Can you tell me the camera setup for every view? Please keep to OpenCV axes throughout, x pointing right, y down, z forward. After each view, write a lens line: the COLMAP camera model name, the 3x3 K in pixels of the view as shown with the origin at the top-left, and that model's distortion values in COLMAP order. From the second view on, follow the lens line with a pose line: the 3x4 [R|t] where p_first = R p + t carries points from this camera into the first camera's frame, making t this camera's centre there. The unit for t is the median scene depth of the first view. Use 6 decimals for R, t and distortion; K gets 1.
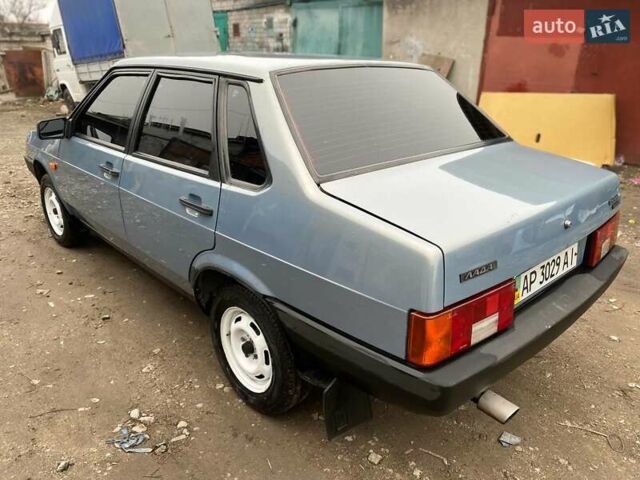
lens RADIAL K [[494.4, 0, 322.7], [0, 494.4, 239.1], [0, 0, 1]] dist [0.003712, 0.003330]
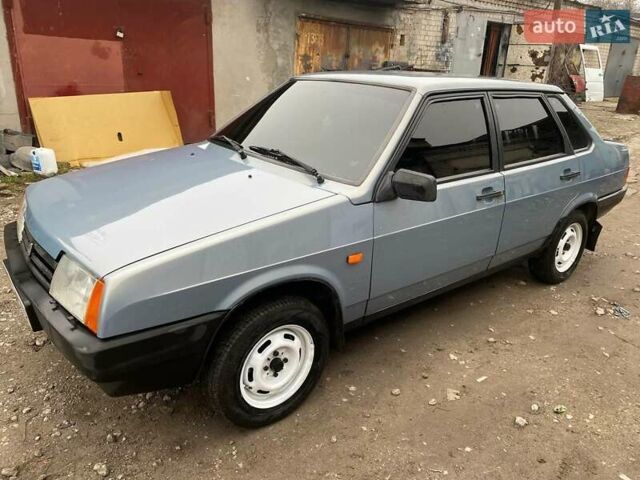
lens RADIAL K [[494.4, 0, 322.7], [0, 494.4, 239.1], [0, 0, 1]] dist [0.003712, 0.003330]
pose [[0.077270, -0.344268, 0.935686, -1.714133], [0.320703, 0.897197, 0.303623, -0.565503], [-0.944023, 0.276617, 0.179735, 1.395852]]
